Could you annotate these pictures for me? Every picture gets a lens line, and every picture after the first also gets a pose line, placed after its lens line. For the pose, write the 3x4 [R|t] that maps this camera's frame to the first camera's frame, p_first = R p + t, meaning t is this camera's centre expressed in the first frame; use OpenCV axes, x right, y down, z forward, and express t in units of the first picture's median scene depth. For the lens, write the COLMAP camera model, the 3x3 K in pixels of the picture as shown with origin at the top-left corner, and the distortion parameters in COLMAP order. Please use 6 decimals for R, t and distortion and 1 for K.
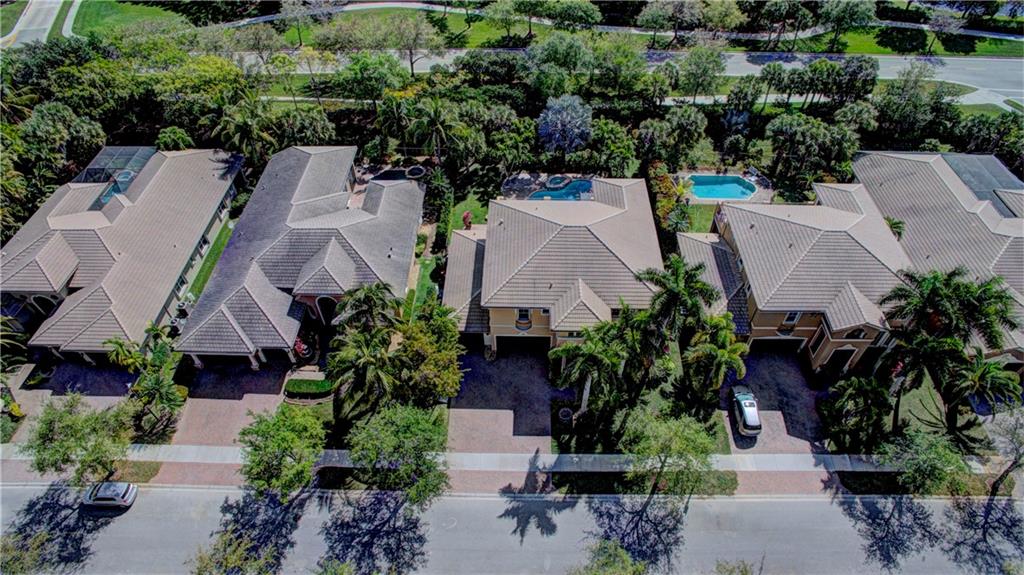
lens RADIAL K [[595.3, 0, 512.0], [0, 595.3, 287.5], [0, 0, 1]] dist [-0.109715, 0.078026]
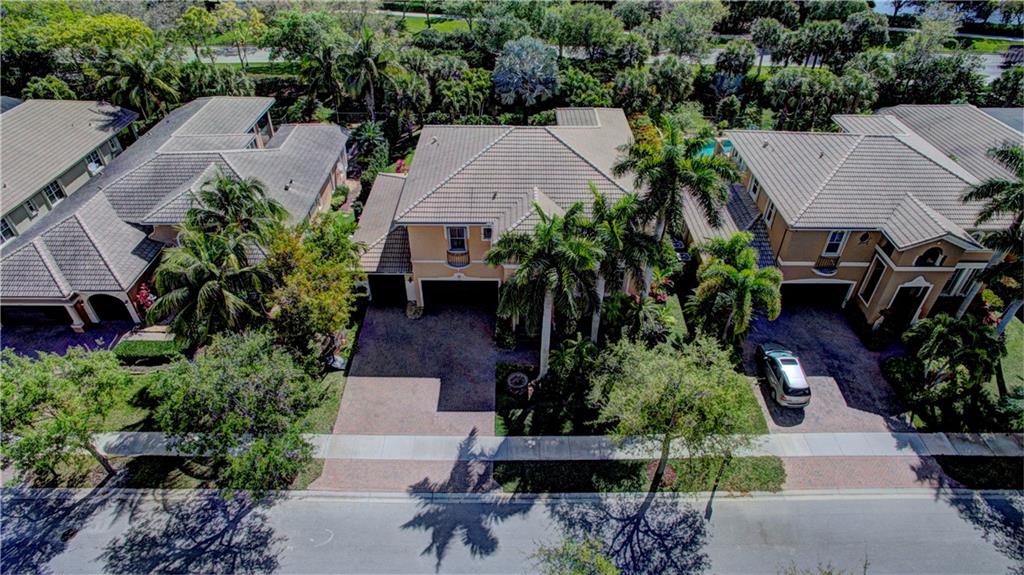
lens RADIAL K [[595.3, 0, 512.0], [0, 595.3, 287.5], [0, 0, 1]] dist [-0.109715, 0.078026]
pose [[0.999694, -0.003931, 0.024434, 0.071023], [0.007732, 0.987493, -0.157473, 0.224324], [-0.023510, 0.157614, 0.987221, 0.334448]]
